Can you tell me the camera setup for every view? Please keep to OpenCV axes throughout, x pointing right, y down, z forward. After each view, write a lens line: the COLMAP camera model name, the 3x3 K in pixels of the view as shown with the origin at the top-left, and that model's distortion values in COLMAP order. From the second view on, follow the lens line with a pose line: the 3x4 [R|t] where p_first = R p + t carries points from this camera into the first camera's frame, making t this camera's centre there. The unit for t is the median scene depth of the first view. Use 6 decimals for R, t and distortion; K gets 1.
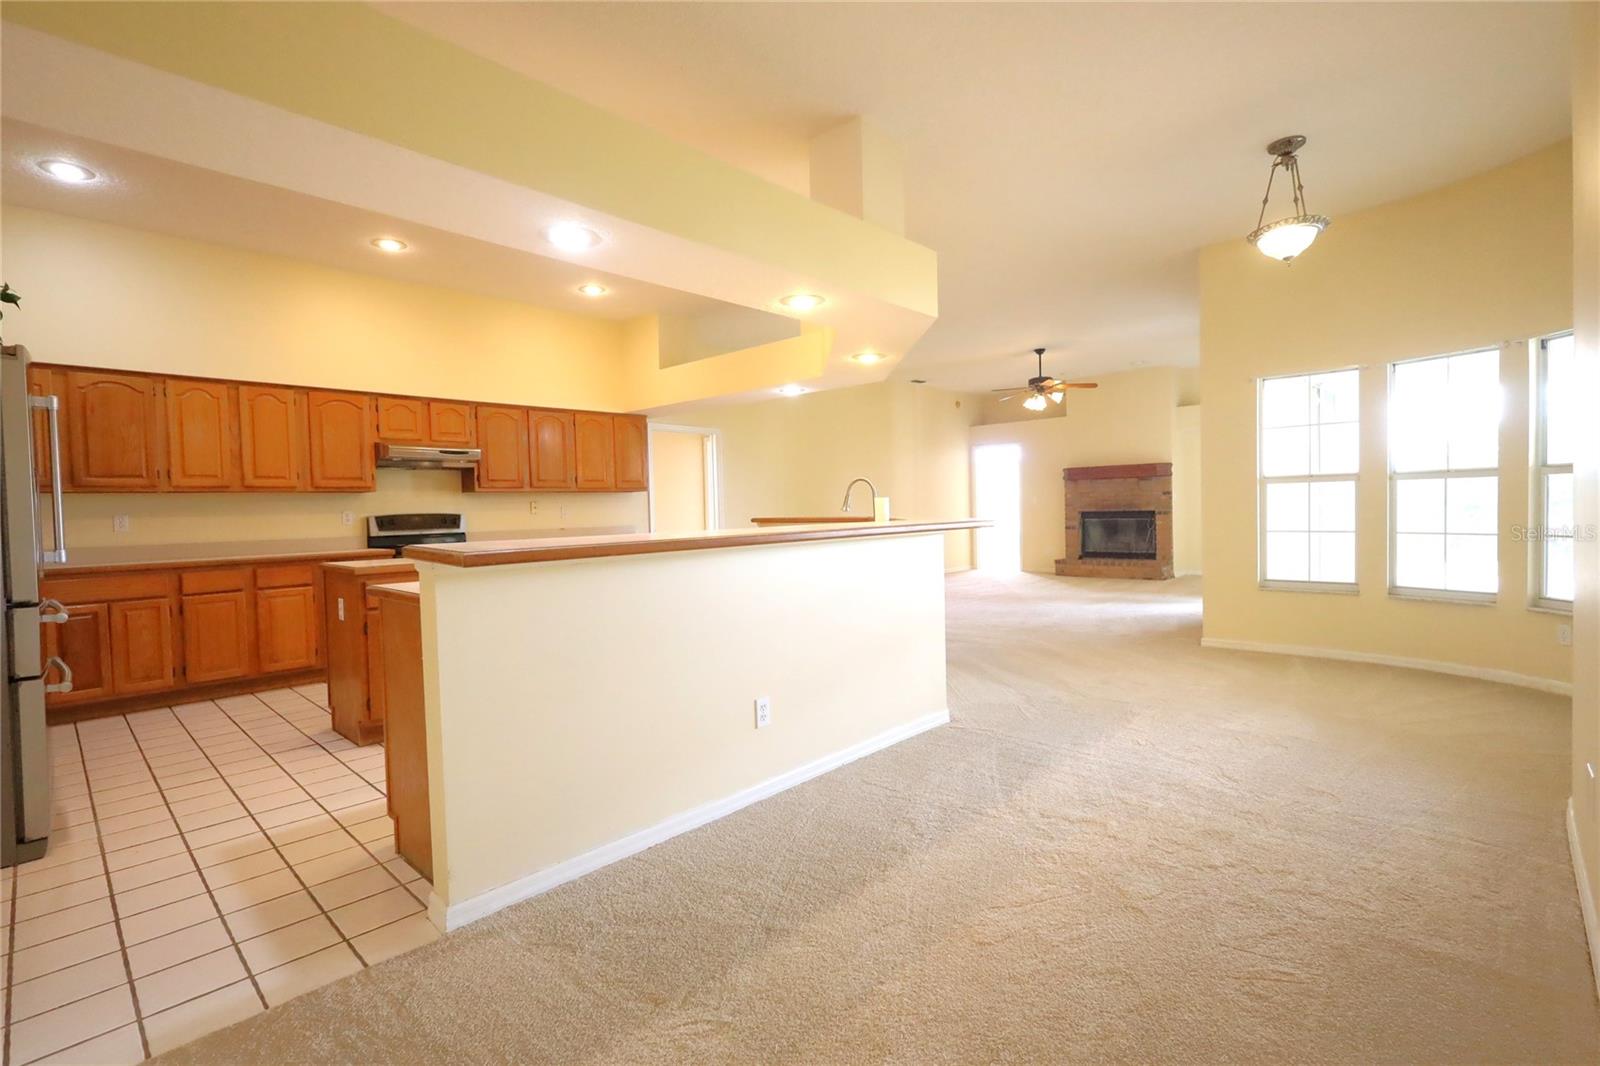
lens RADIAL K [[732.3, 0, 800.0], [0, 732.3, 533.0], [0, 0, 1]] dist [-0.003687, -0.000715]
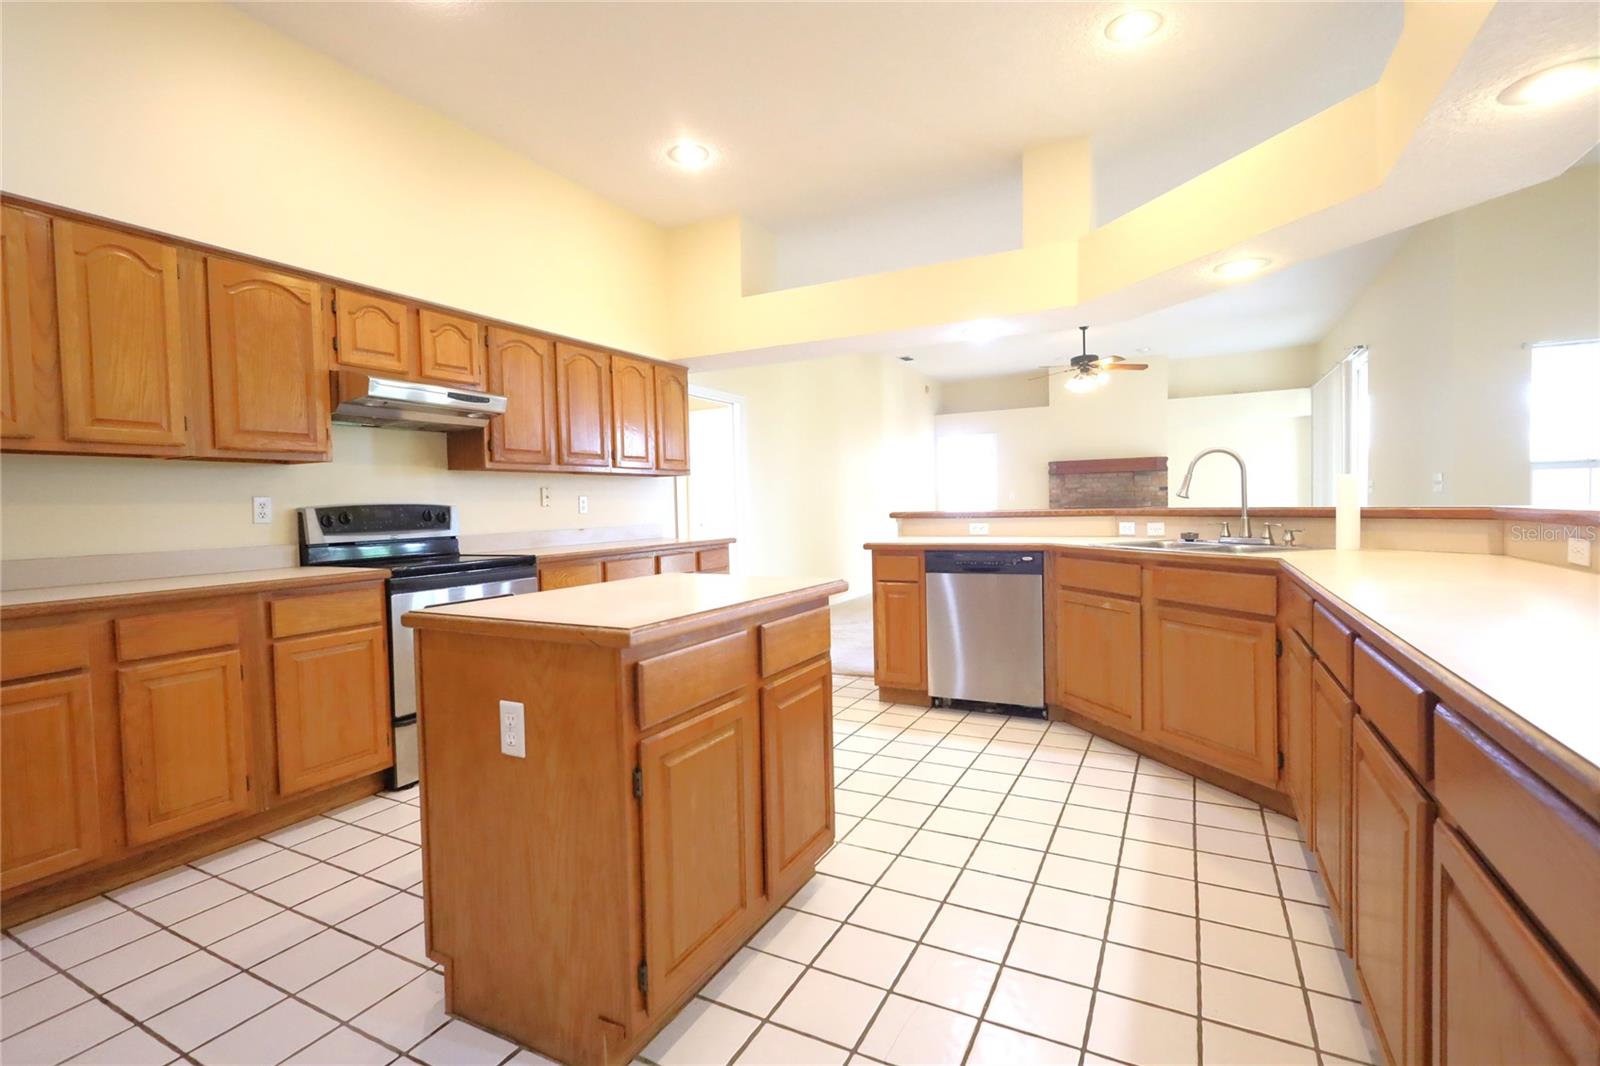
lens RADIAL K [[735.7, 0, 800.0], [0, 735.7, 533.0], [0, 0, 1]] dist [0.002464, 0.000573]
pose [[0.960549, -0.008382, 0.277985, -0.367223], [0.008959, 0.999960, -0.000806, -0.000463], [-0.277967, 0.003264, 0.960585, 0.350602]]
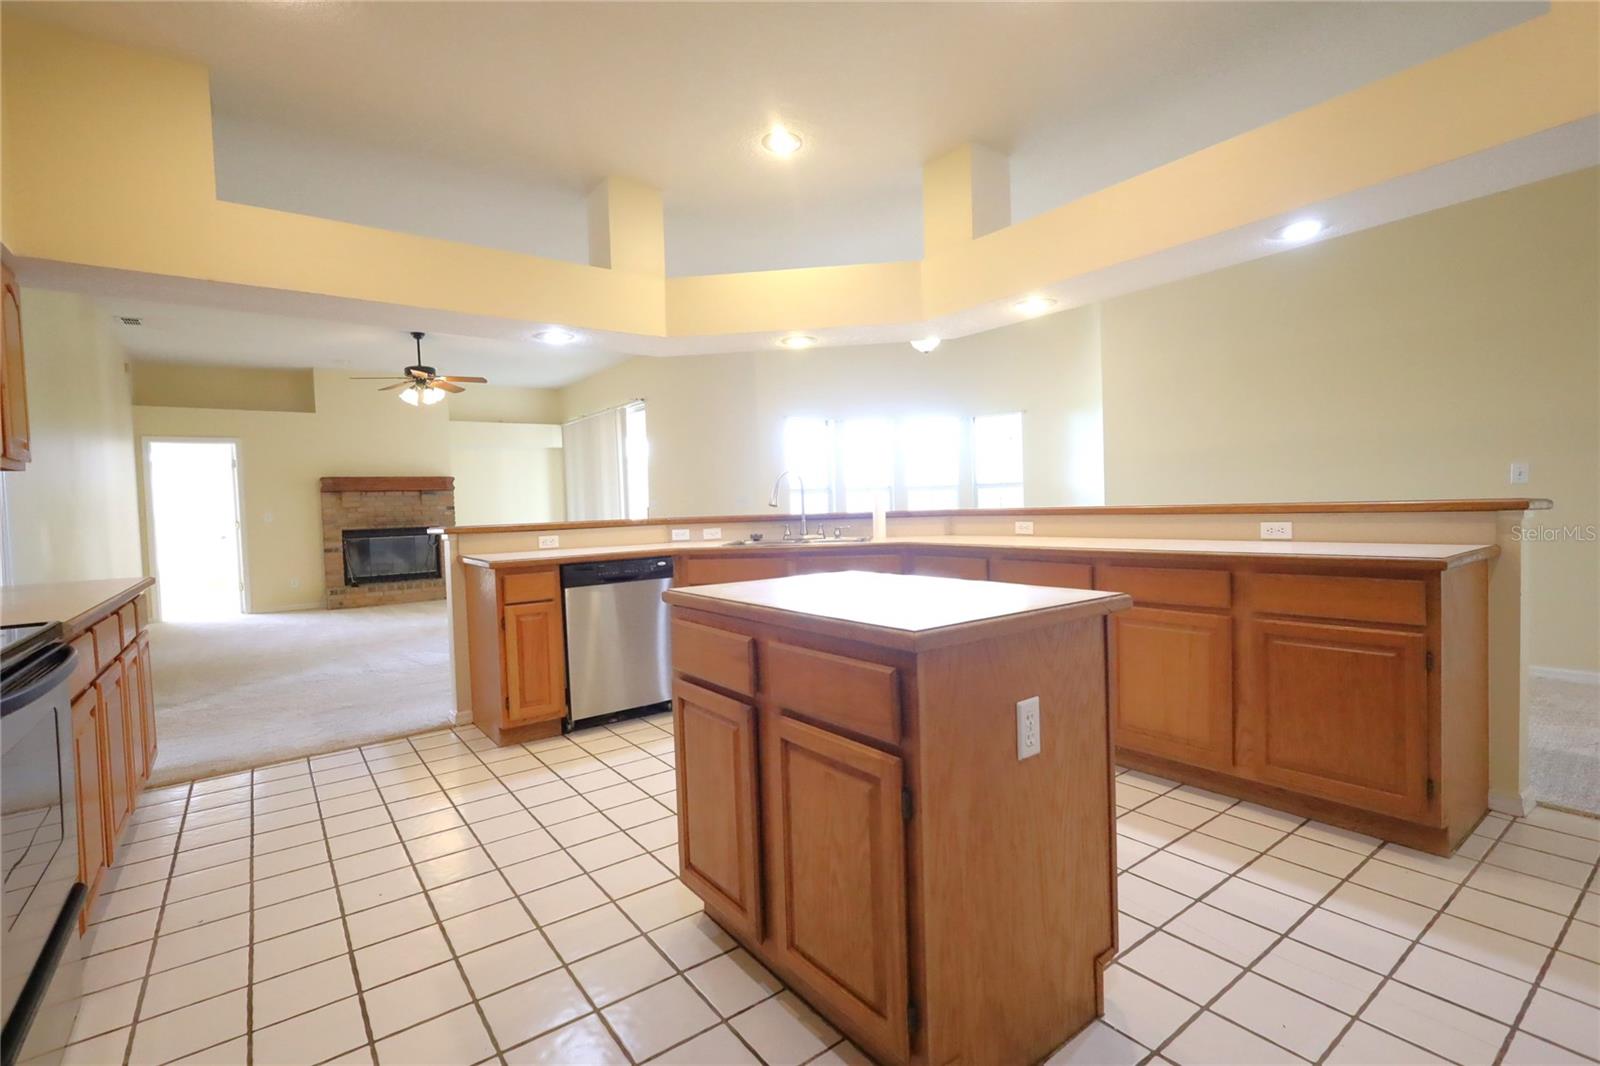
lens RADIAL K [[732.3, 0, 800.0], [0, 732.3, 533.0], [0, 0, 1]] dist [-0.003687, -0.000715]
pose [[0.162332, -0.017817, 0.986575, -0.630020], [0.060277, 0.998149, 0.008108, -0.003042], [-0.984893, 0.058151, 0.163106, 0.645850]]
